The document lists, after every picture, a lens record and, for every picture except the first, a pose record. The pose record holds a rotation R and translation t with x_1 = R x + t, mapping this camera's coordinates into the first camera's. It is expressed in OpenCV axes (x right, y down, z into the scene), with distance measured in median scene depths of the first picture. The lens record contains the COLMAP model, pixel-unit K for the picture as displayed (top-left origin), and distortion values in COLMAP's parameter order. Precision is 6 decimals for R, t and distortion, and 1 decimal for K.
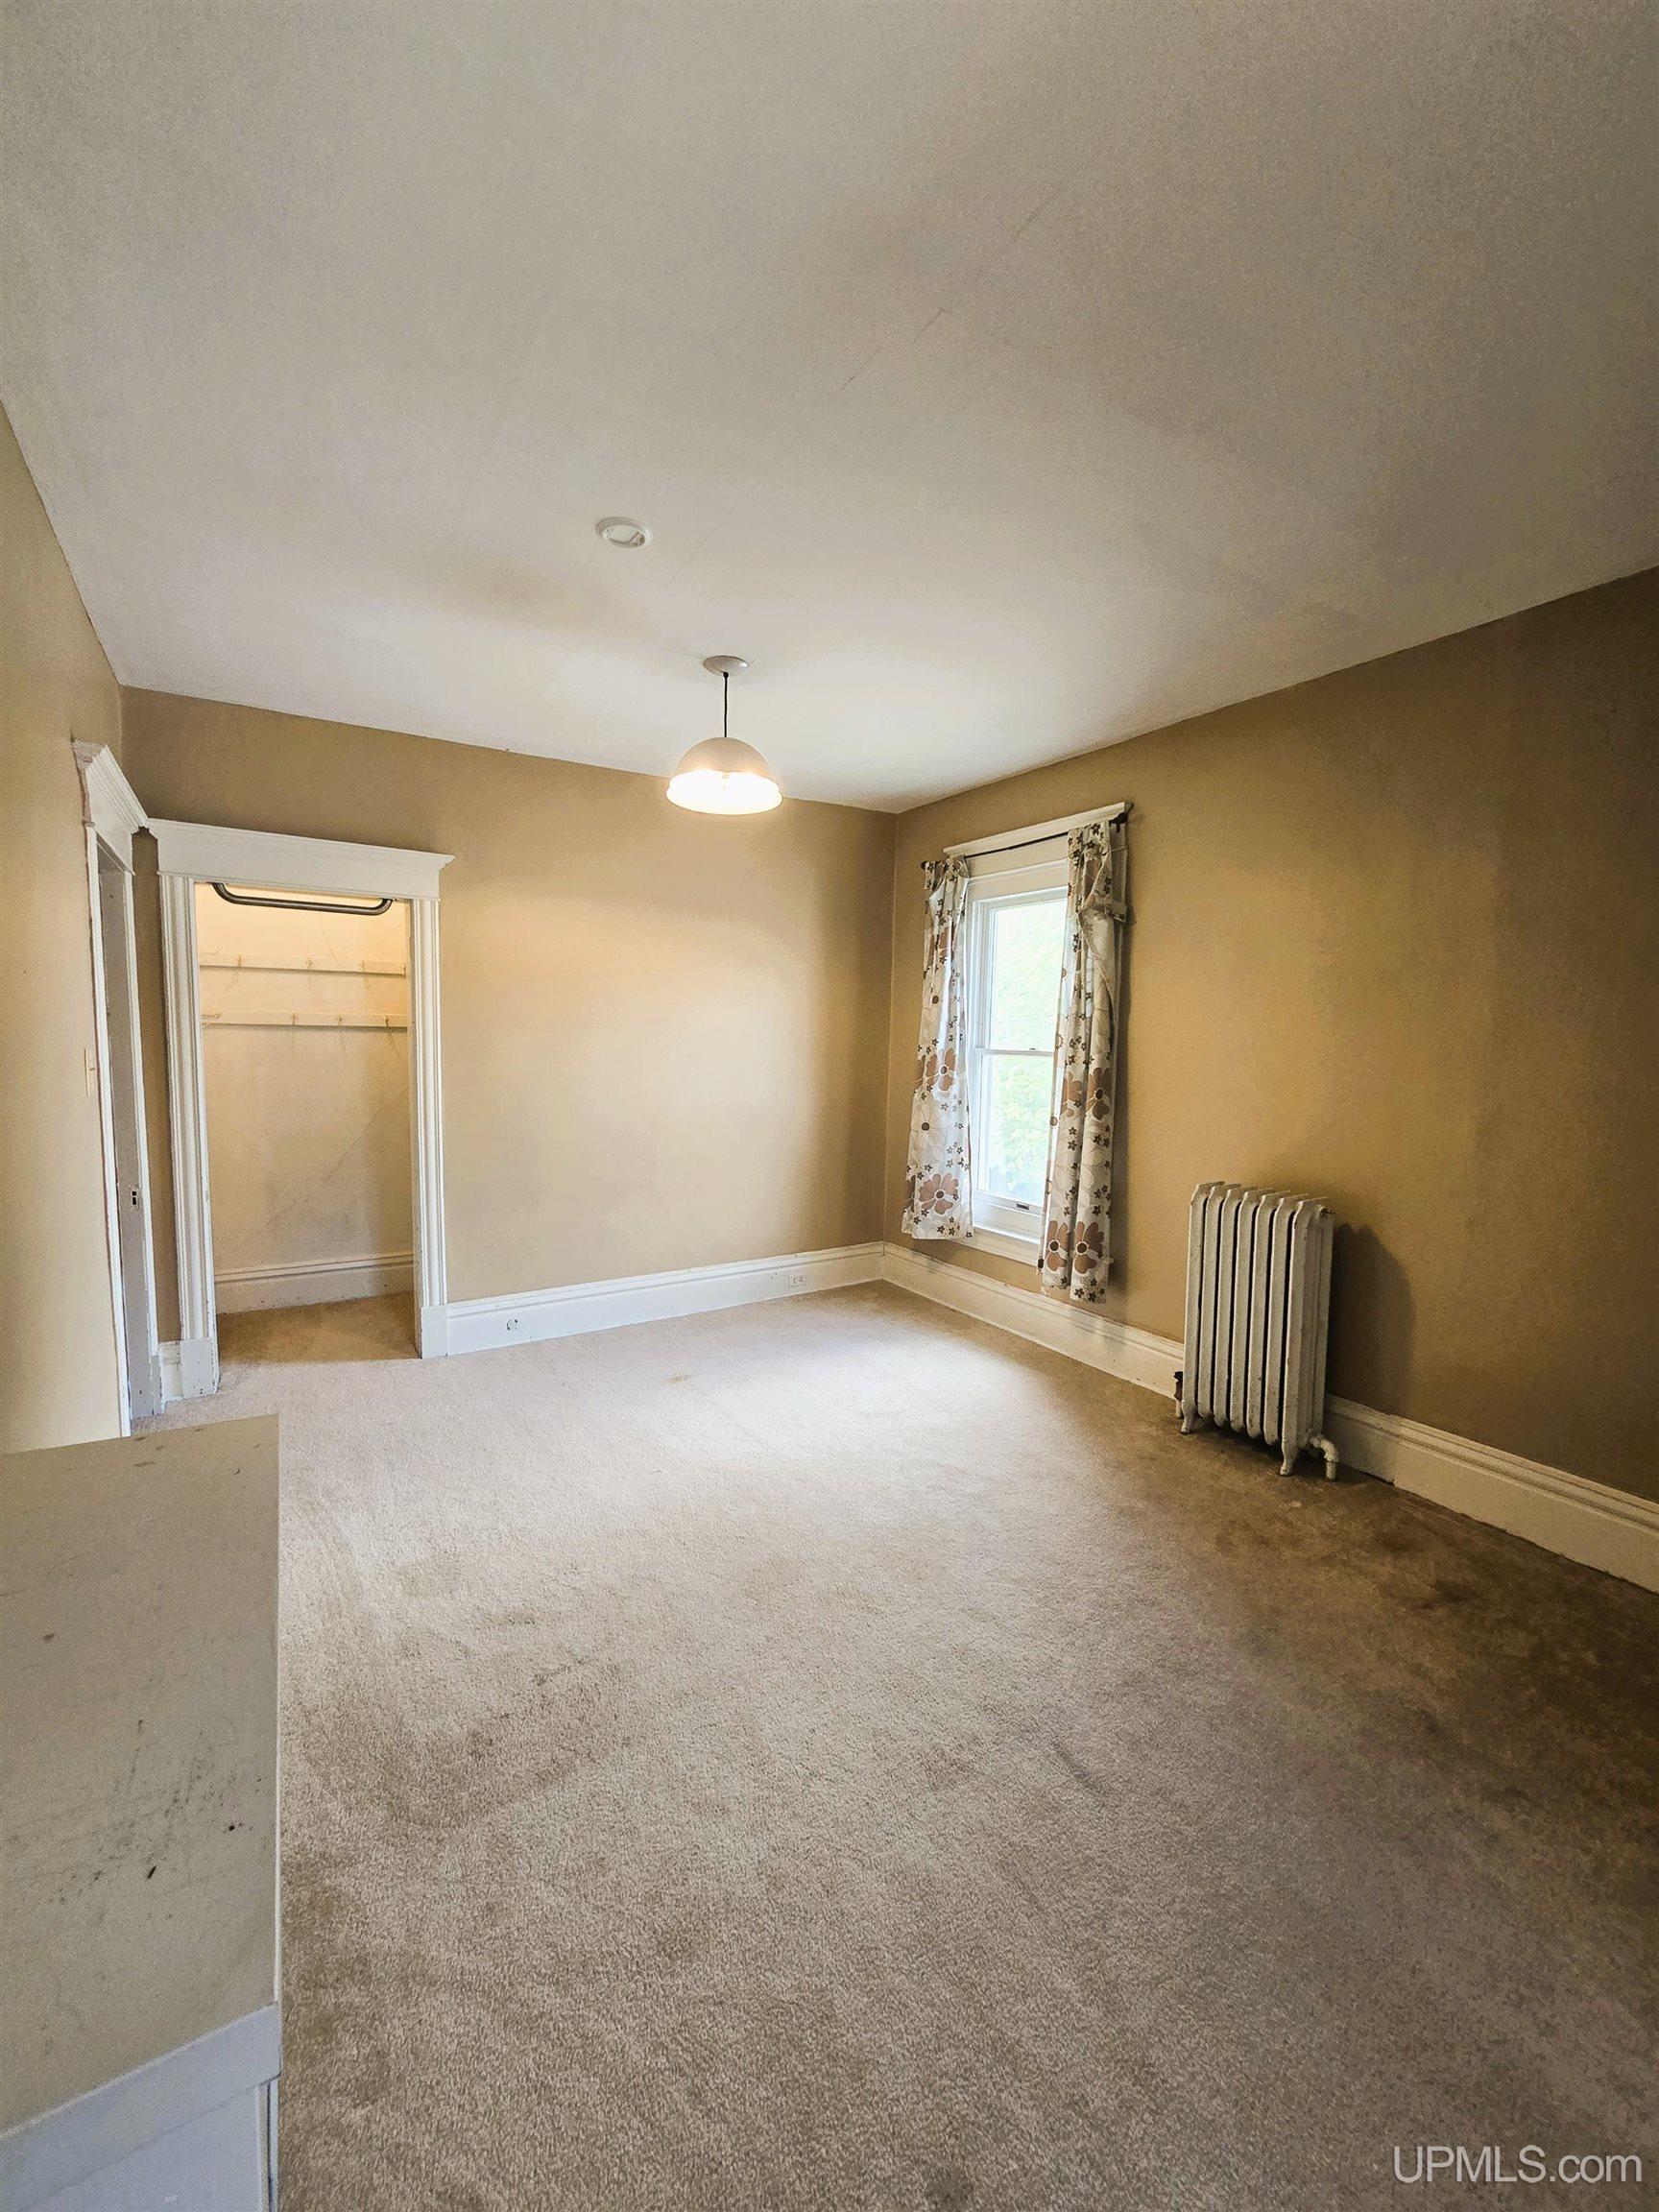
lens RADIAL K [[900.7, 0, 822.2], [0, 900.7, 1118.3], [0, 0, 1]] dist [-0.004801, -0.000052]
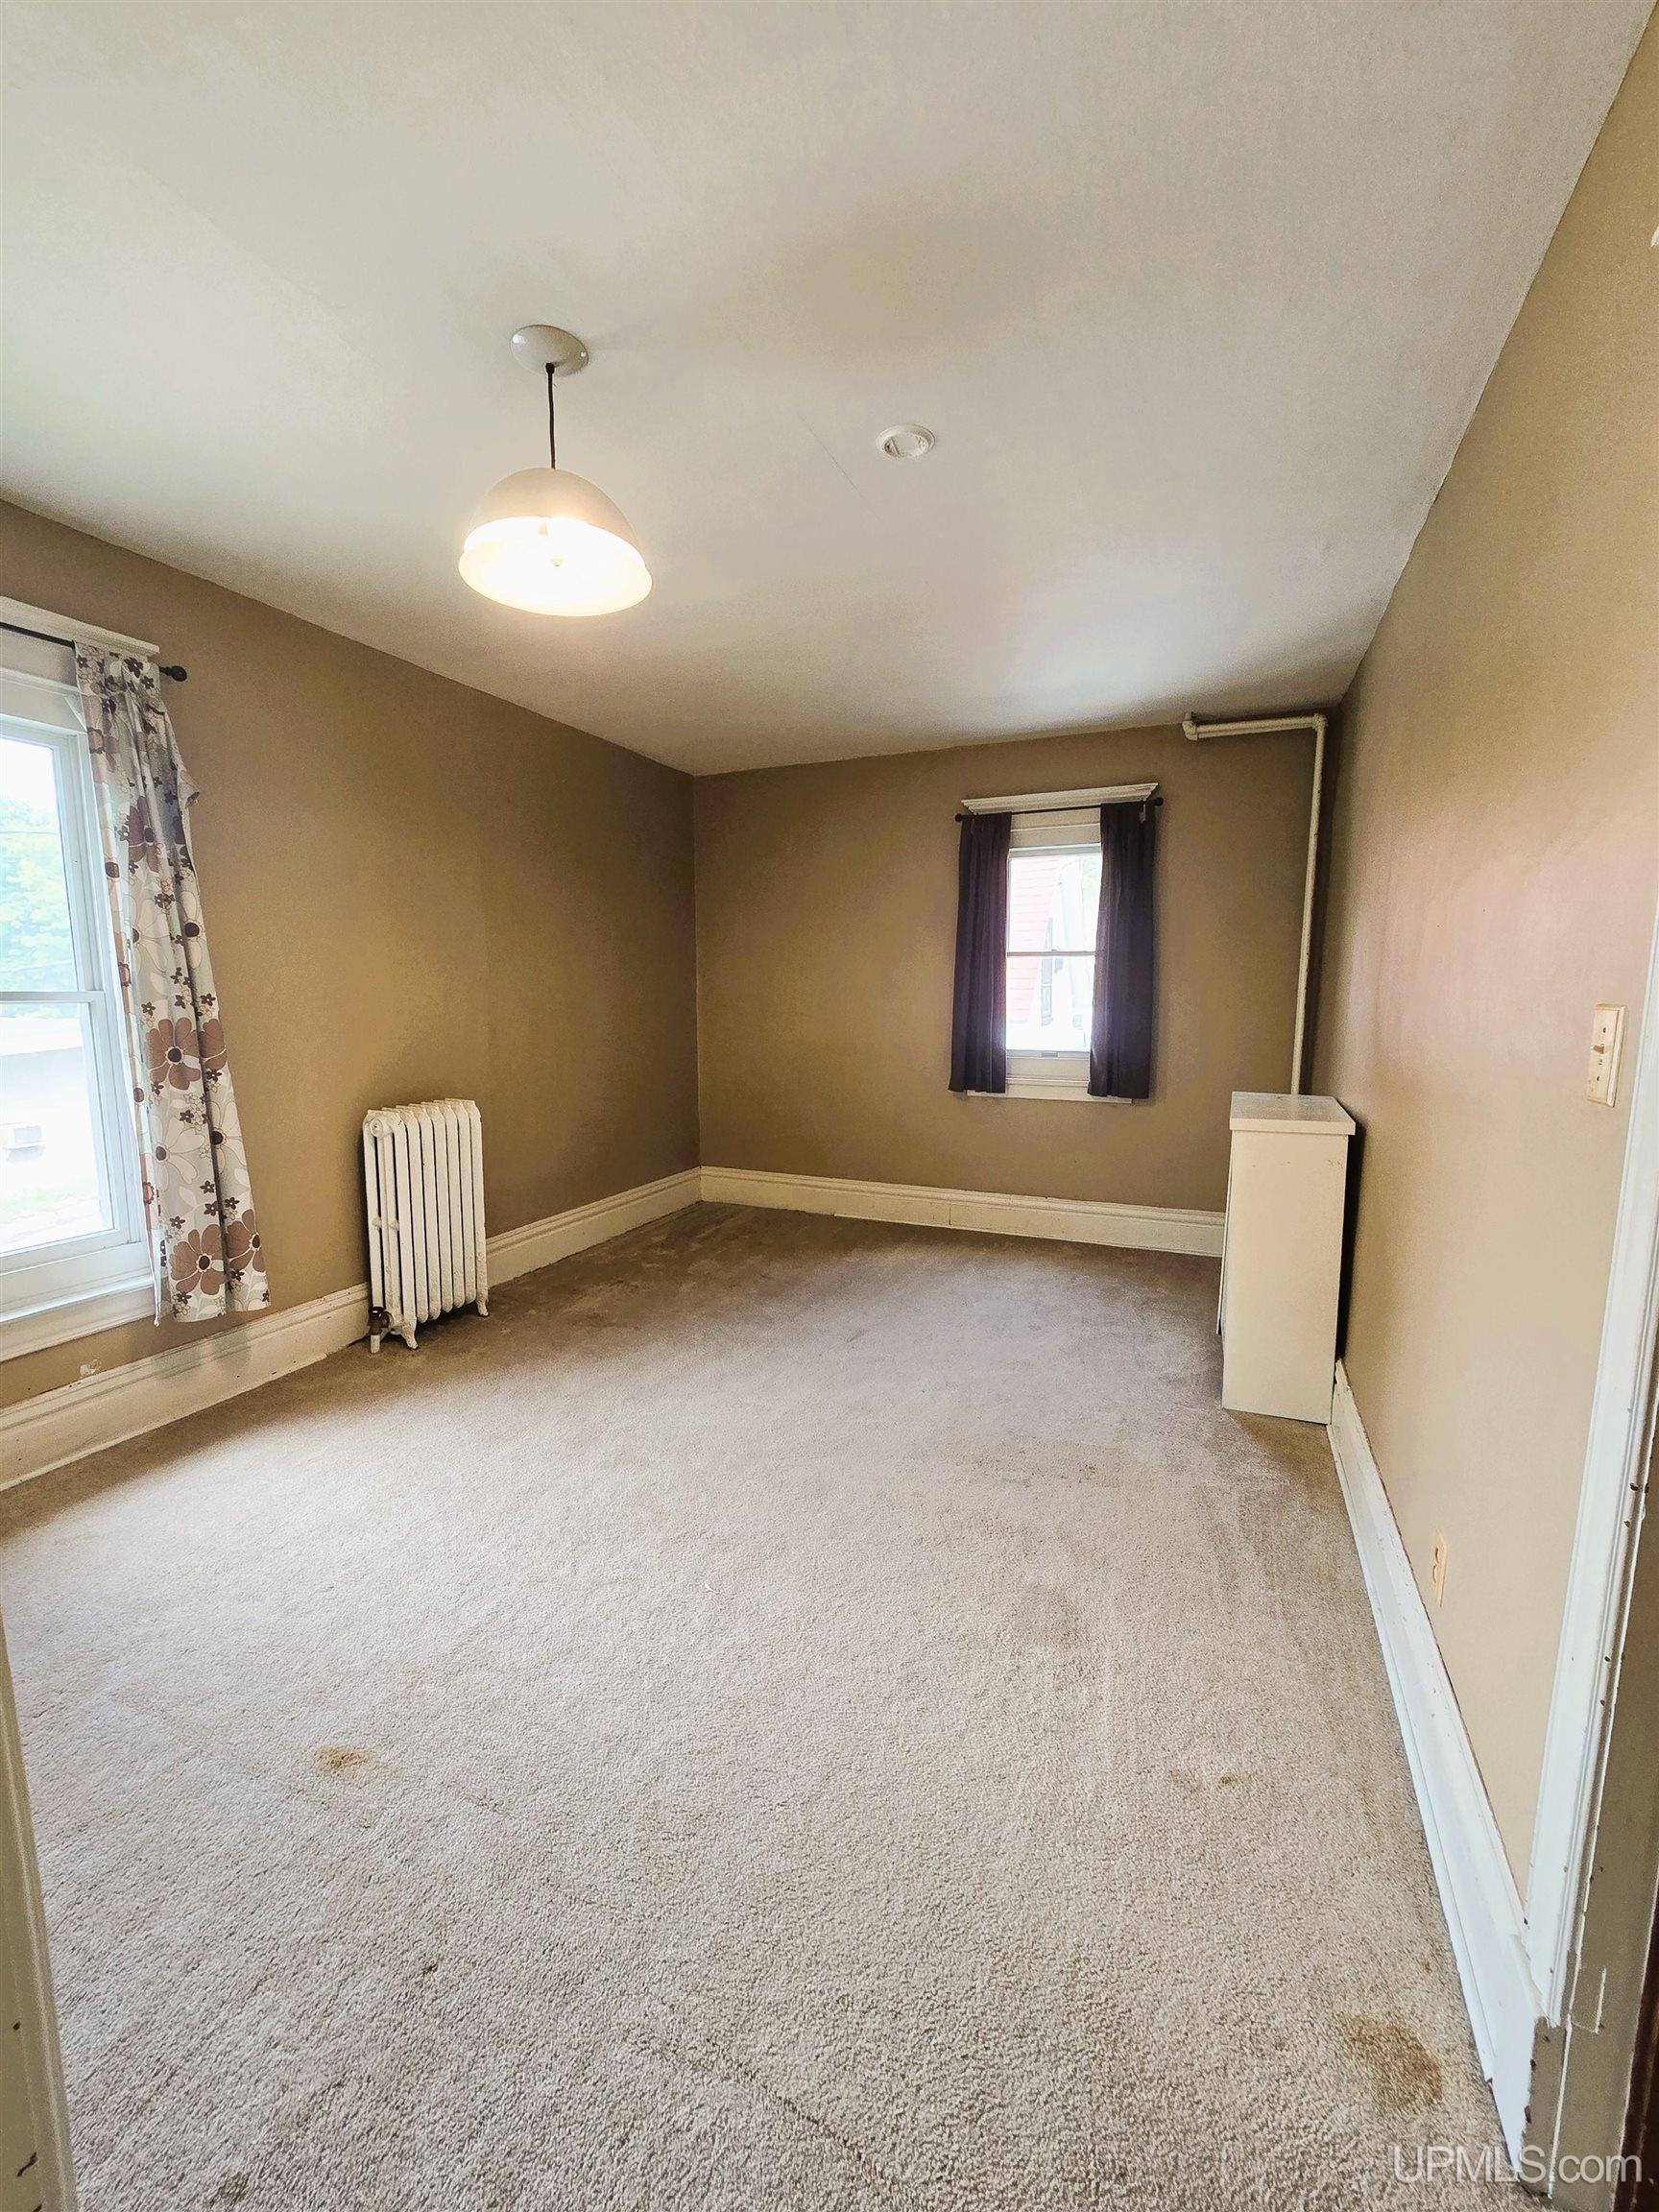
lens RADIAL K [[900.7, 0, 822.2], [0, 900.7, 1118.3], [0, 0, 1]] dist [-0.004801, -0.000052]
pose [[-0.565333, -0.136615, 0.813471, -0.703656], [0.060543, 0.976657, 0.206096, -0.105665], [-0.822638, 0.165763, -0.543866, 1.156276]]
